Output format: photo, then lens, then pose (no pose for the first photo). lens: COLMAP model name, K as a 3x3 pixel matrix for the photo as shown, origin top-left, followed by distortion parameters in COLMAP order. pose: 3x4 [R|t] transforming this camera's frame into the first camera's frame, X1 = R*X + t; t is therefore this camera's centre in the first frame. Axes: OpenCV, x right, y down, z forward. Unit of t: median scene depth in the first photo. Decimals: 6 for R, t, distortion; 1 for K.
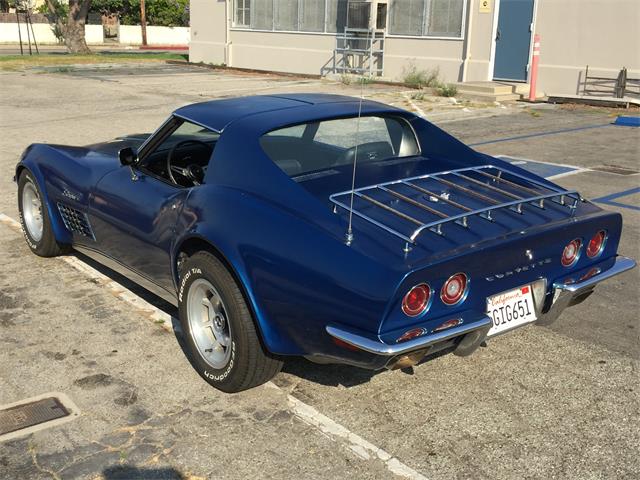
lens RADIAL K [[792.9, 0, 320.0], [0, 792.9, 240.0], [0, 0, 1]] dist [0.052205, 0.000747]
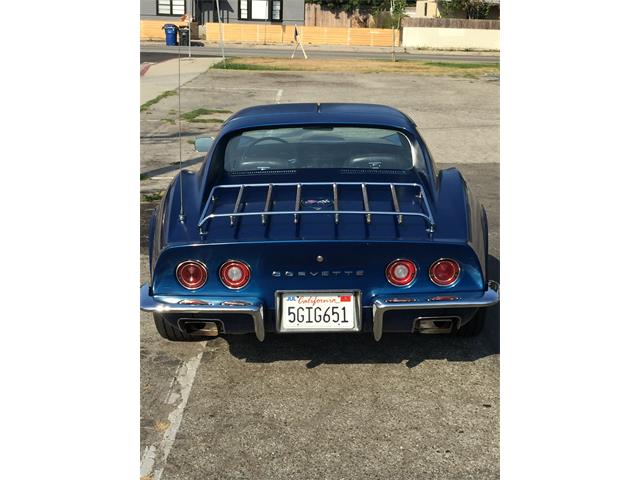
lens RADIAL K [[849.8, 0, 308.9], [0, 849.8, 240.4], [0, 0, 1]] dist [0.090451, -0.021667]
pose [[0.786340, 0.153772, -0.598351, 0.553099], [-0.167739, 0.985287, 0.032773, -0.025556], [0.594586, 0.074596, 0.800564, 0.045898]]
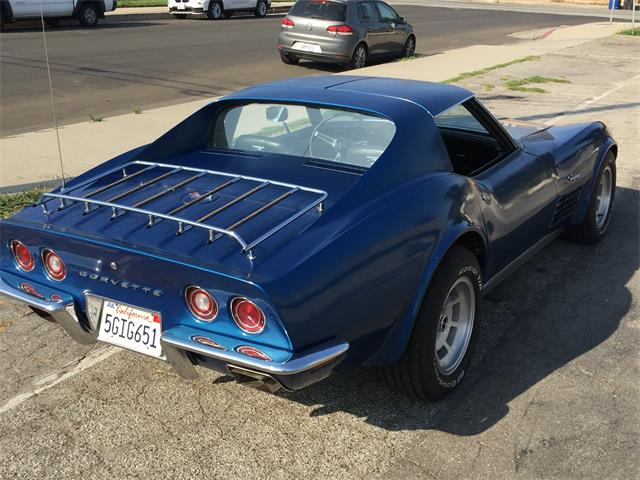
lens RADIAL K [[792.9, 0, 320.0], [0, 792.9, 240.0], [0, 0, 1]] dist [0.052205, 0.000747]
pose [[0.349934, 0.299248, -0.887692, 0.659820], [-0.274652, 0.938736, 0.208185, -0.151295], [0.895607, 0.170955, 0.410685, 0.500235]]
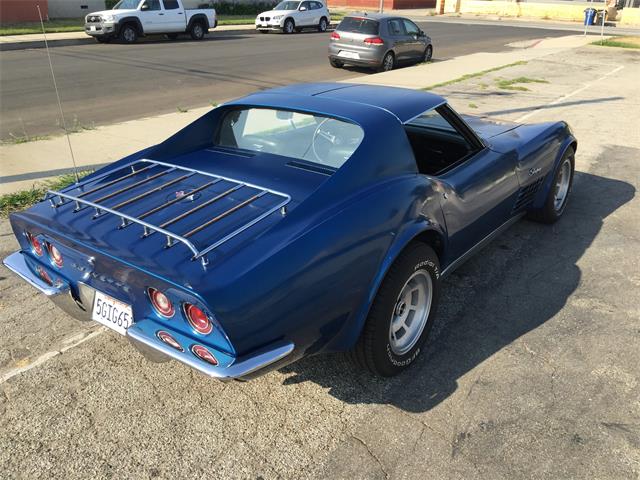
lens RADIAL K [[540.8, 0, 320.0], [0, 540.8, 240.0], [0, 0, 1]] dist [0.078179, -0.118740]
pose [[0.263677, 0.388085, -0.883099, 0.544082], [-0.274907, 0.907765, 0.316843, -0.176489], [0.924608, 0.159226, 0.346044, 0.610152]]
